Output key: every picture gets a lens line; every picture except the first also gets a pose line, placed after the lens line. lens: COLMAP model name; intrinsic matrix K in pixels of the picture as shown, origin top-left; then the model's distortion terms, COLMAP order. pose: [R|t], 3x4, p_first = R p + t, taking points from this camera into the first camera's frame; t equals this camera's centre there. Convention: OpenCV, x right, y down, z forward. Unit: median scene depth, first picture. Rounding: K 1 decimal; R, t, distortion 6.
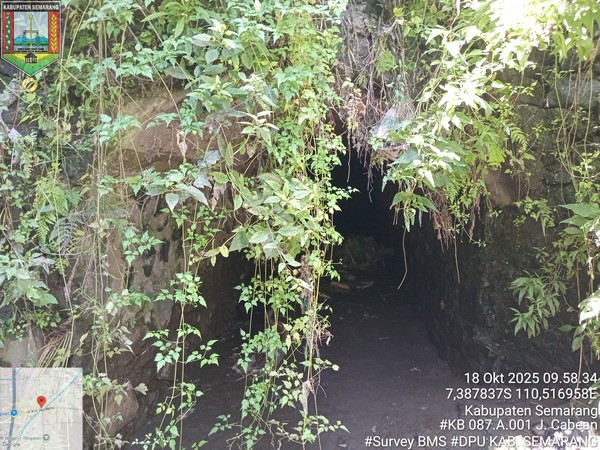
lens RADIAL K [[443.1, 0, 296.2], [0, 443.1, 219.9], [0, 0, 1]] dist [0.013133, -0.002461]
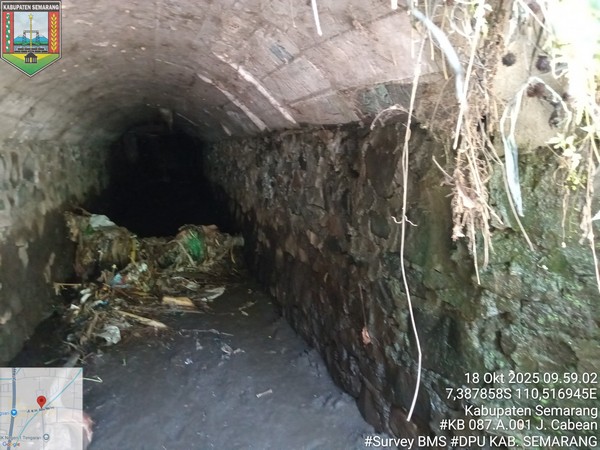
lens RADIAL K [[443.1, 0, 301.1], [0, 443.1, 224.4], [0, 0, 1]] dist [0.013133, -0.002461]
pose [[0.916944, -0.099281, 0.386468, 0.022063], [0.078687, 0.994523, 0.068791, -0.002496], [-0.391181, -0.032667, 0.919734, 0.311439]]
